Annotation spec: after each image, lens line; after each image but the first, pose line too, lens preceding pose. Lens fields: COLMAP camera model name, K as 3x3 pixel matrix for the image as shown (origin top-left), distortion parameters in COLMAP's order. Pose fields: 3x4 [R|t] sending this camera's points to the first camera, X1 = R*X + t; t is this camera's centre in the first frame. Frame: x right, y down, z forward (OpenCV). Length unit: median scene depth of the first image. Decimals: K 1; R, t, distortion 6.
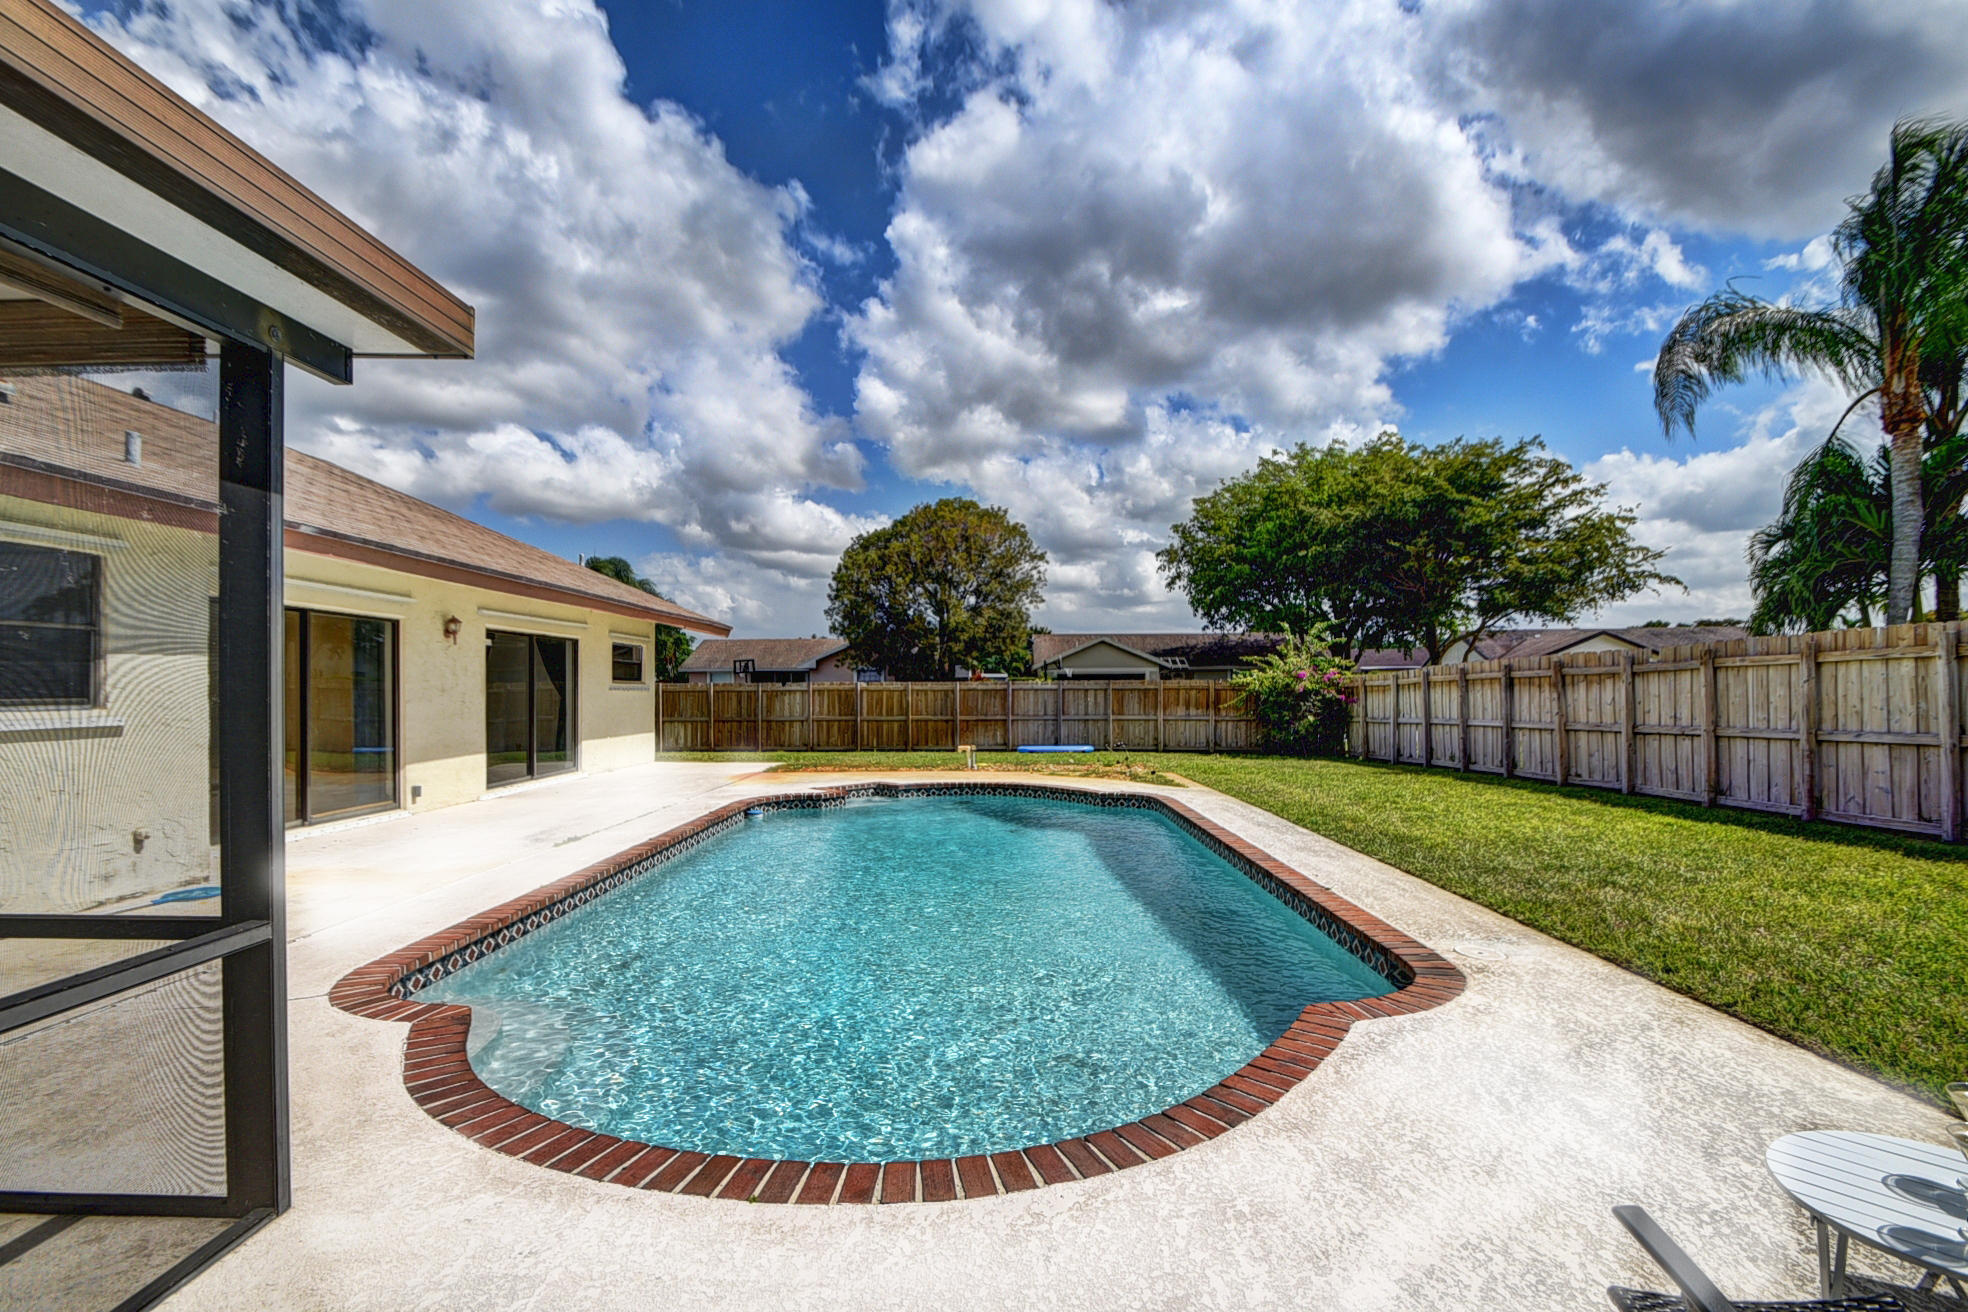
lens RADIAL K [[864.7, 0, 985.1], [0, 864.7, 690.0], [0, 0, 1]] dist [0.011436, -0.016620]
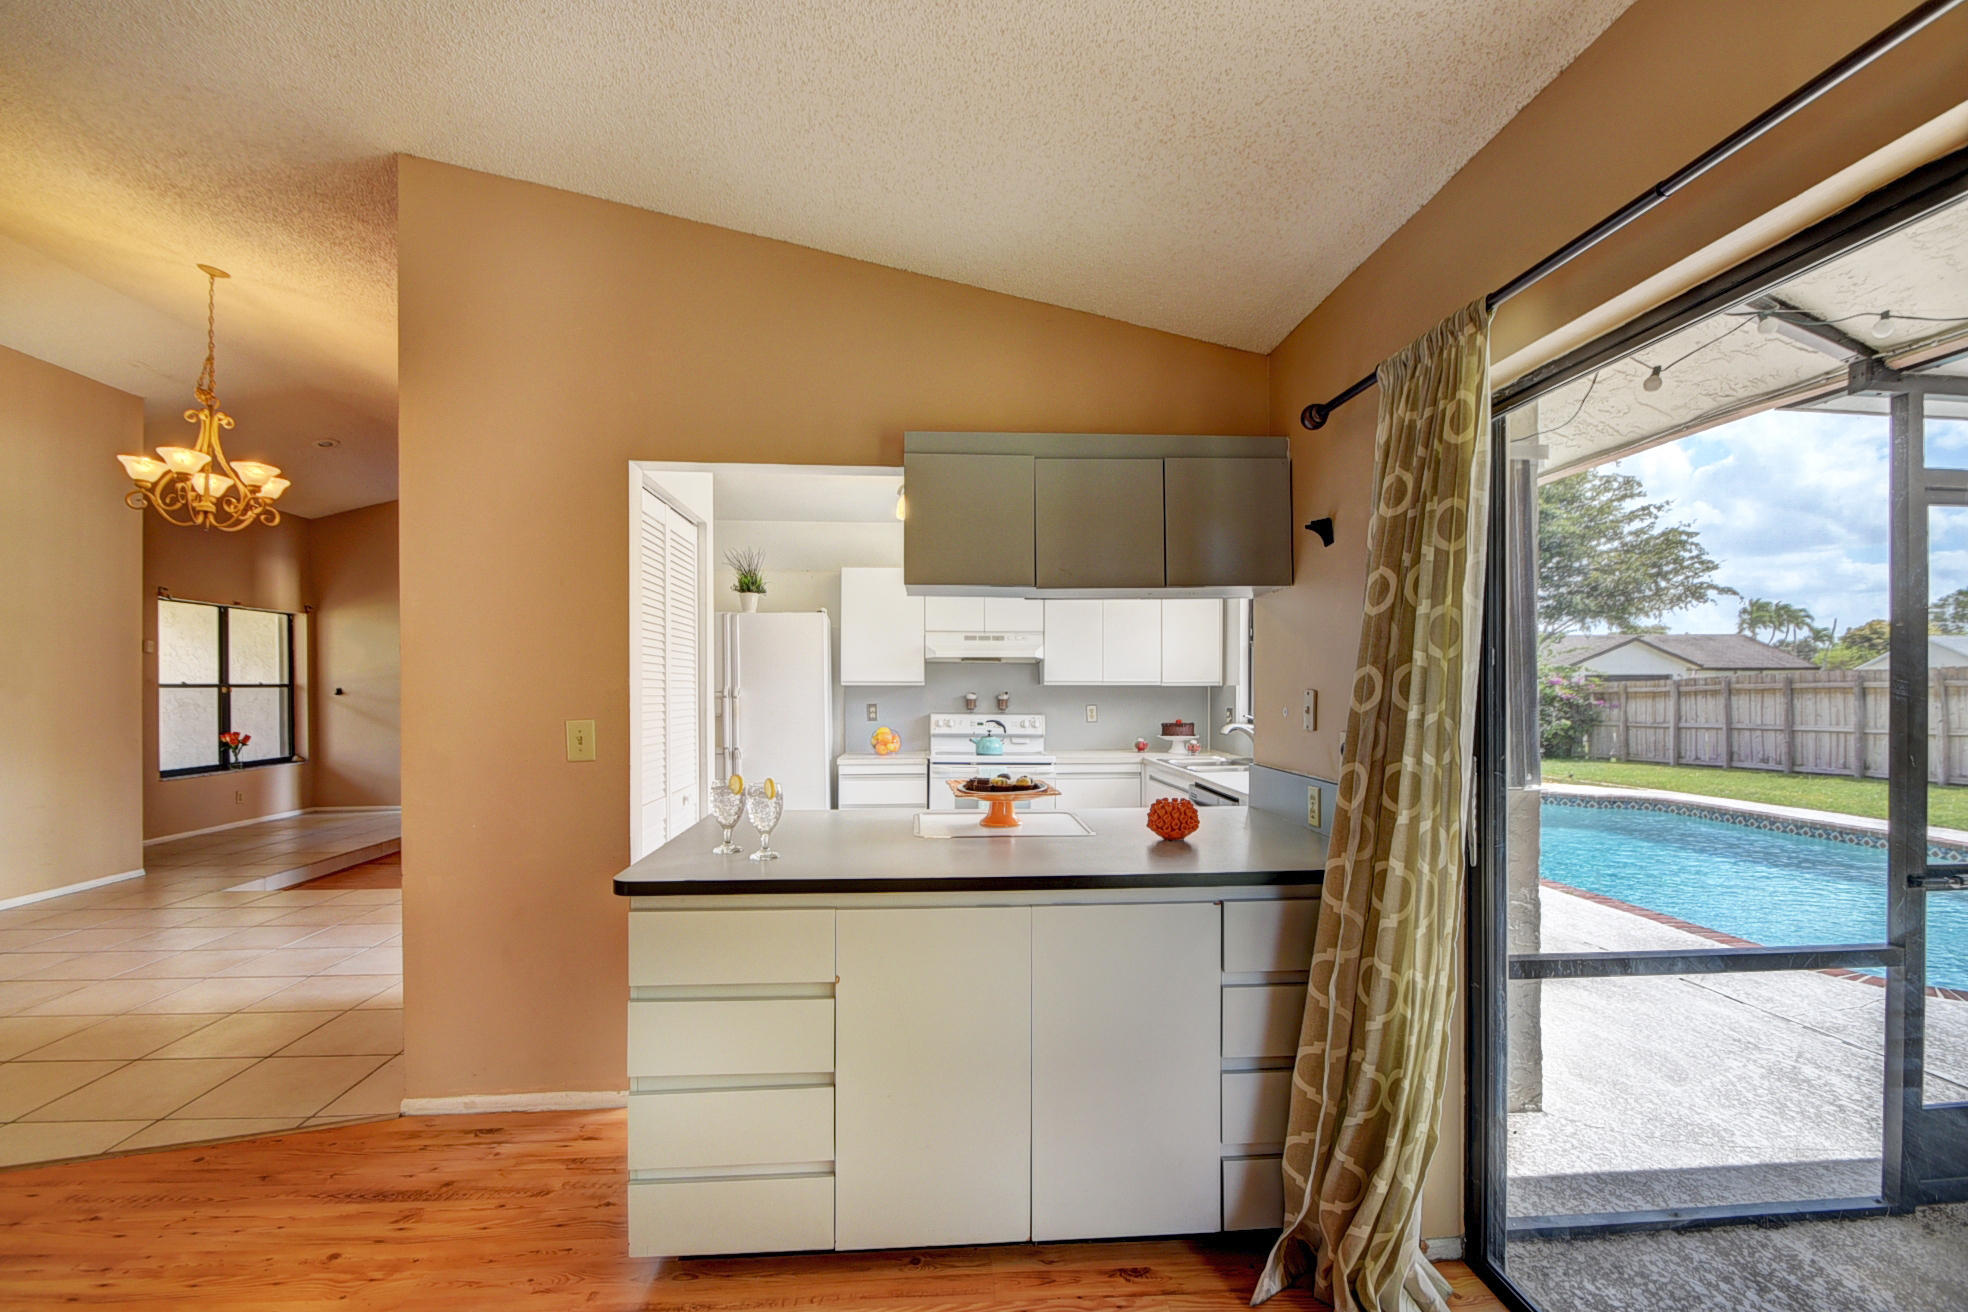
lens RADIAL K [[864.7, 0, 985.1], [0, 864.7, 690.0], [0, 0, 1]] dist [0.011436, -0.016620]
pose [[0.996949, 0.003555, 0.077978, -0.366334], [-0.003777, 0.999989, 0.002707, -0.005932], [-0.077968, -0.002993, 0.996951, 0.002315]]
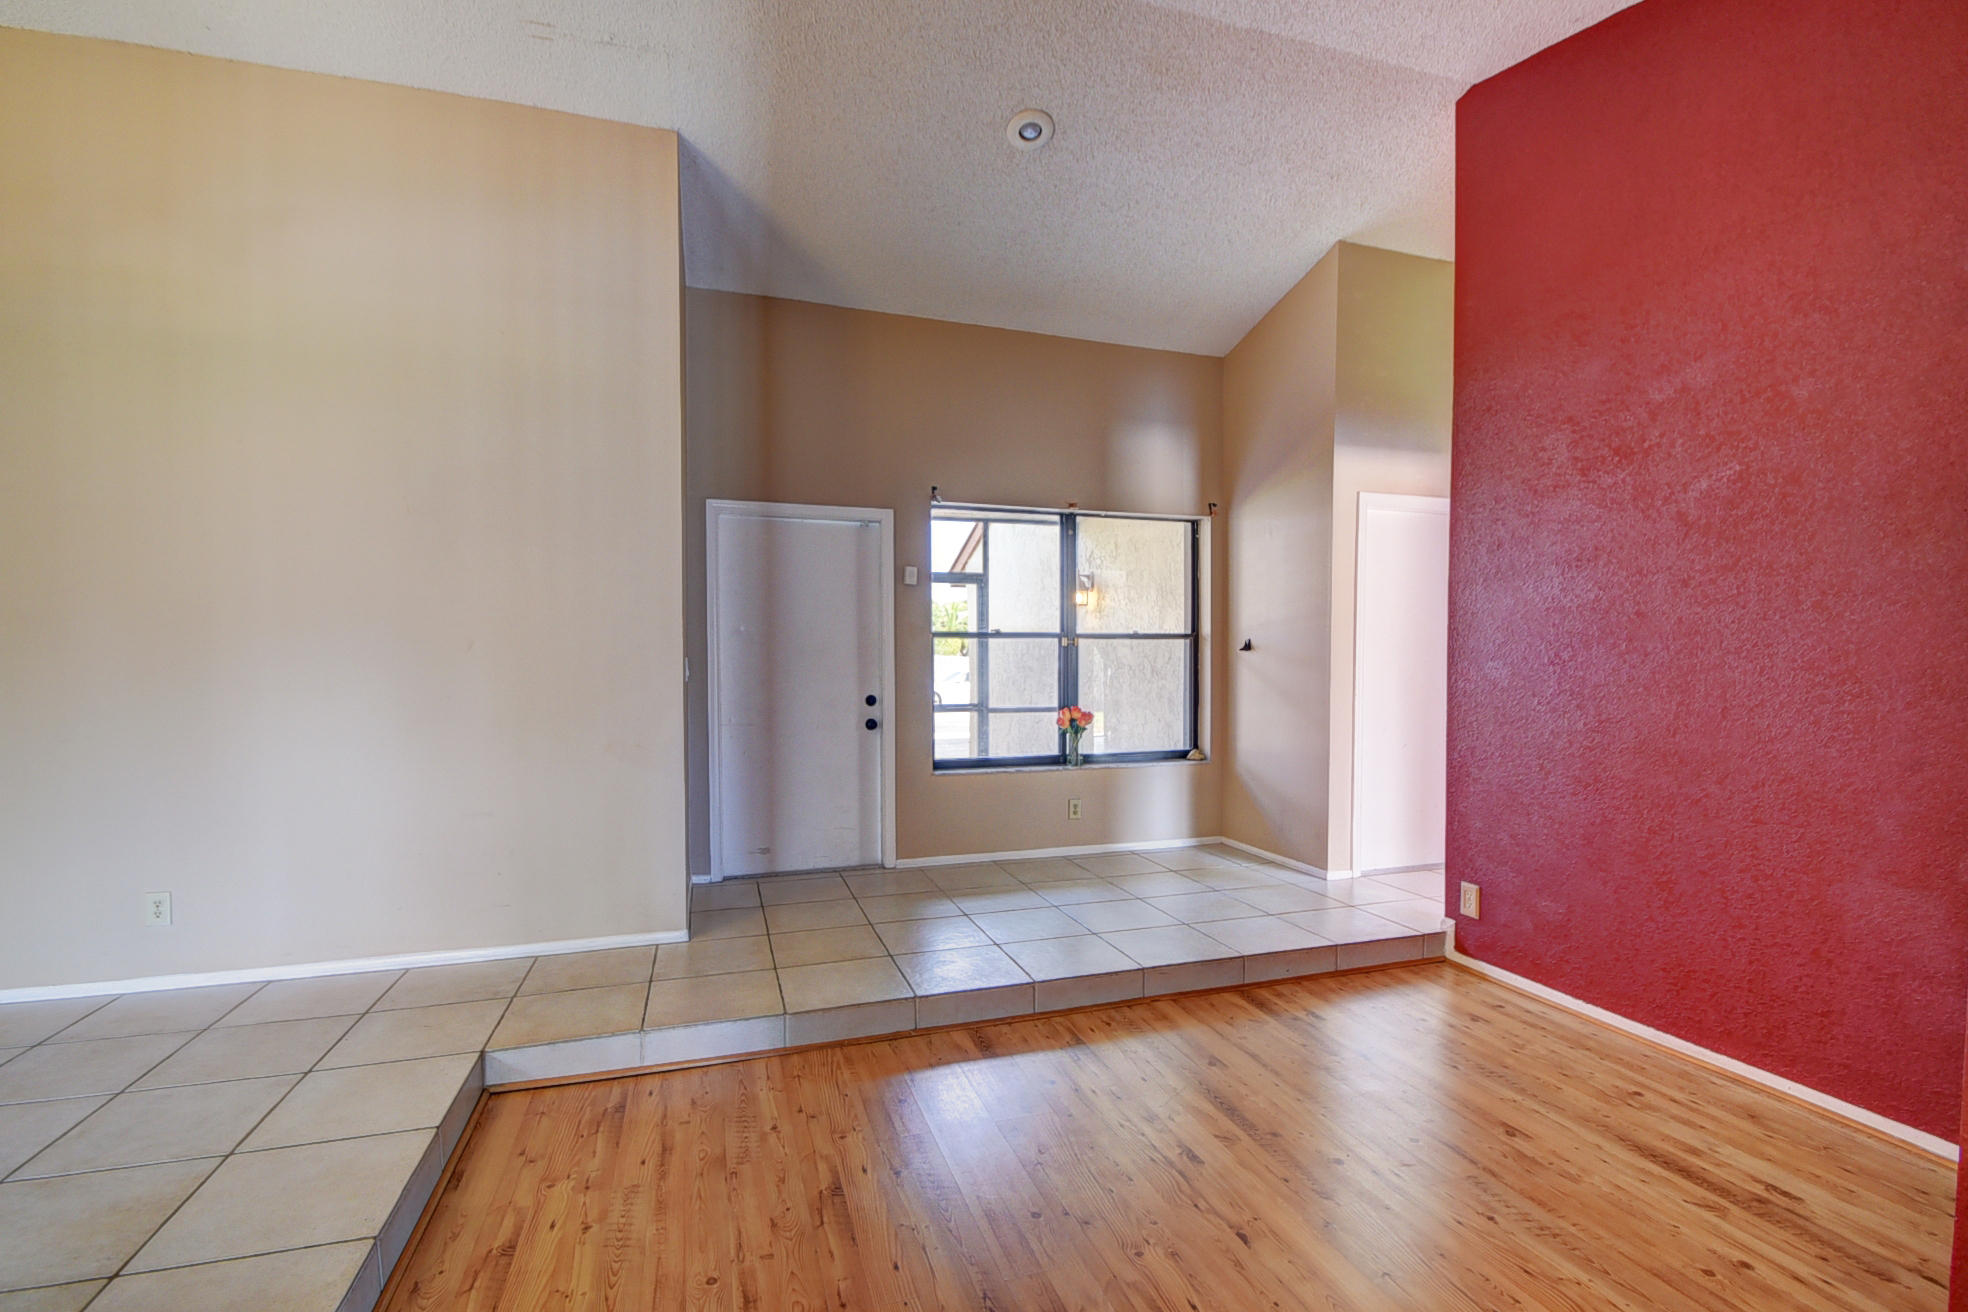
lens RADIAL K [[864.7, 0, 985.1], [0, 864.7, 690.0], [0, 0, 1]] dist [0.011436, -0.016620]
pose [[0.305474, 0.037308, -0.951469, -0.443306], [0.000331, 0.999228, 0.039287, 0.000645], [0.952200, -0.012316, 0.305226, 0.321671]]
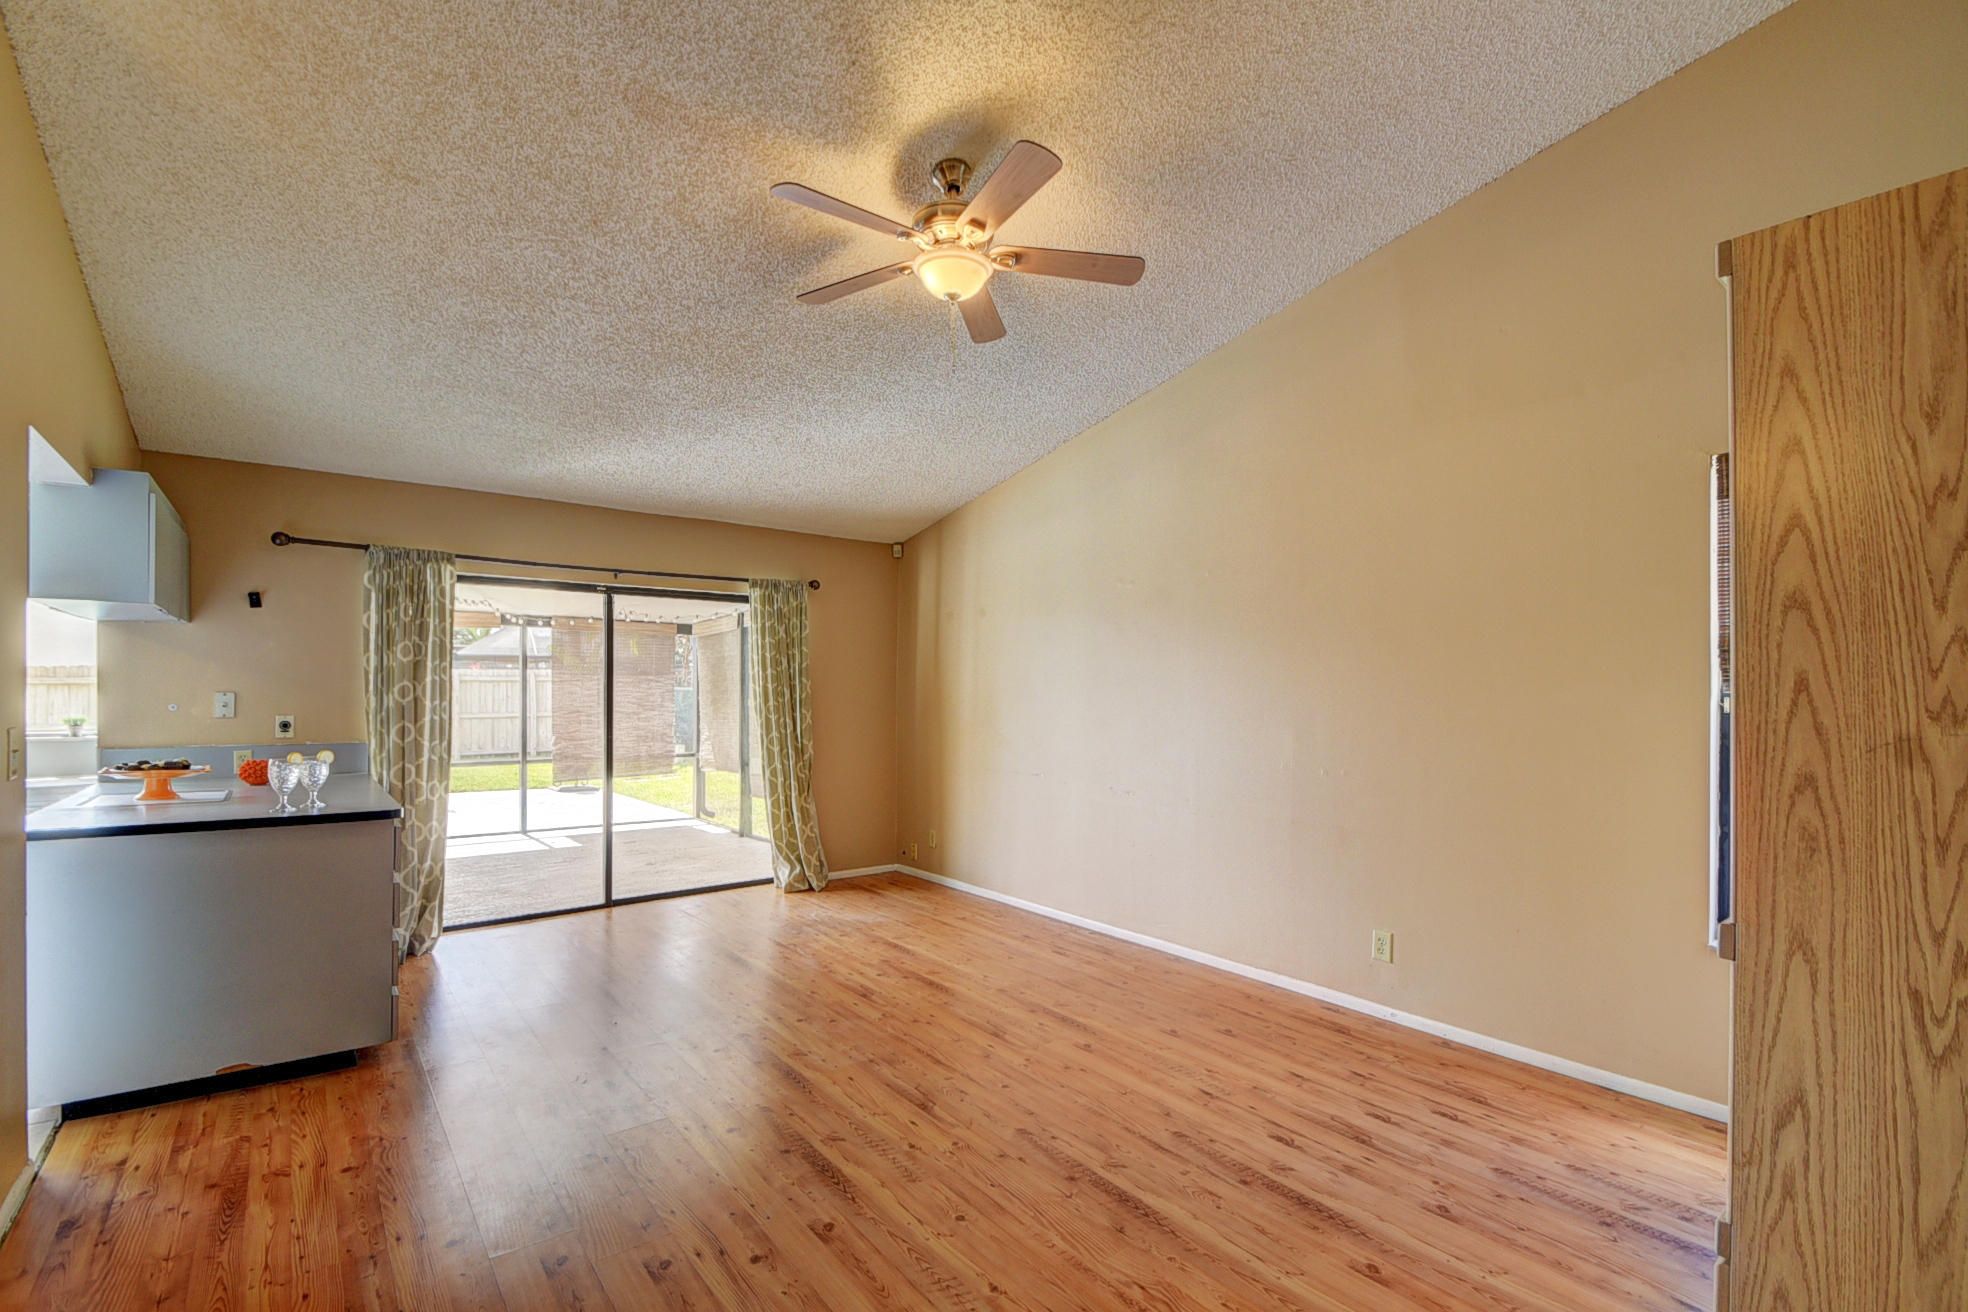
lens RADIAL K [[864.7, 0, 985.1], [0, 864.7, 690.0], [0, 0, 1]] dist [0.011436, -0.016620]
pose [[-0.627234, 0.006322, 0.778805, -0.573775], [0.000928, 0.999972, -0.007370, -0.004660], [-0.778830, -0.003900, -0.627223, 0.109859]]
